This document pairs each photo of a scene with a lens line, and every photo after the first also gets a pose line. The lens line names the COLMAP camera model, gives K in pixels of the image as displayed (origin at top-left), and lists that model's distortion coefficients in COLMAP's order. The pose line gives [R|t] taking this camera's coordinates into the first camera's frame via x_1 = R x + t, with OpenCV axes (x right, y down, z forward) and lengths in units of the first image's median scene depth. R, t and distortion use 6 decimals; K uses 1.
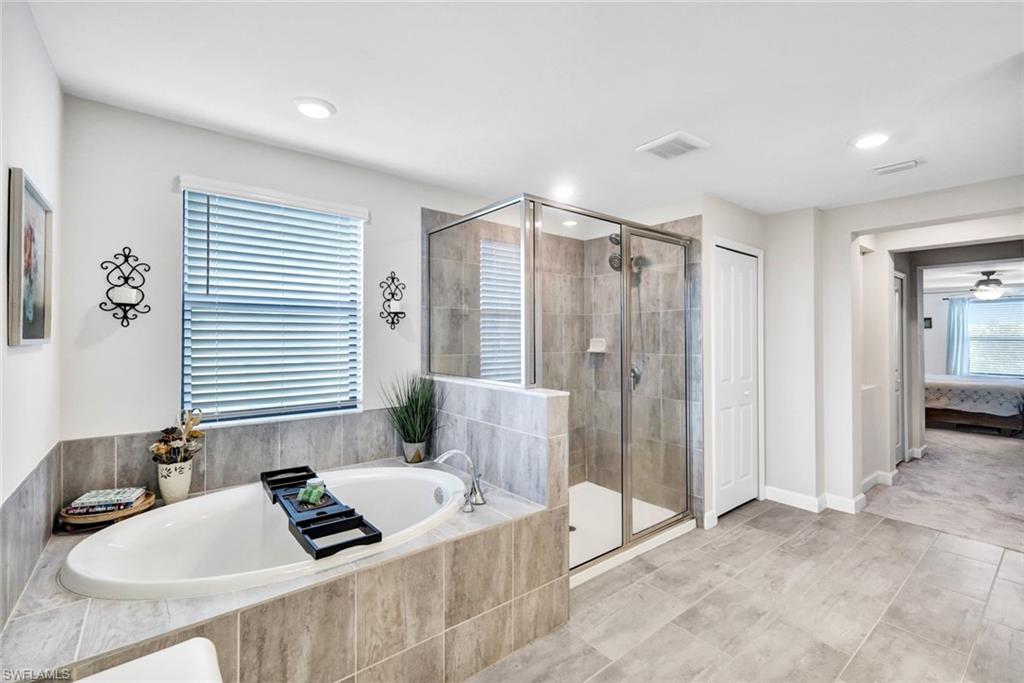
lens RADIAL K [[448.4, 0, 515.8], [0, 448.4, 337.0], [0, 0, 1]] dist [0.002474, 0.000412]
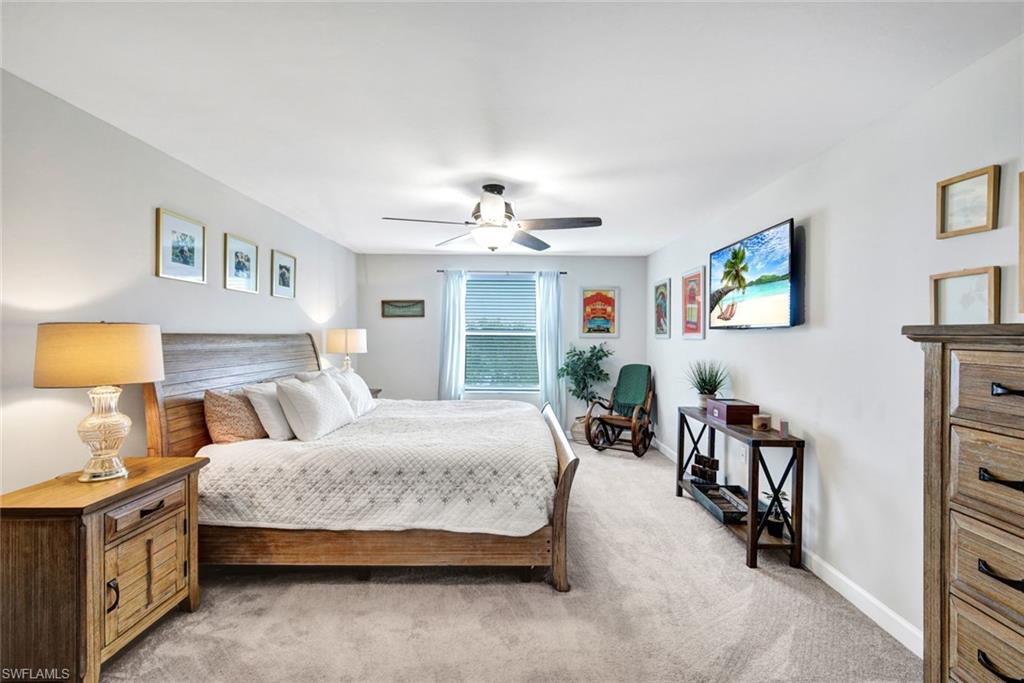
lens RADIAL K [[448.4, 0, 515.8], [0, 448.4, 337.0], [0, 0, 1]] dist [0.002474, 0.000412]
pose [[0.624685, -0.000826, 0.780877, 0.740409], [-0.010222, 0.999905, 0.009235, 0.003675], [-0.780810, -0.013751, 0.624617, 0.725486]]
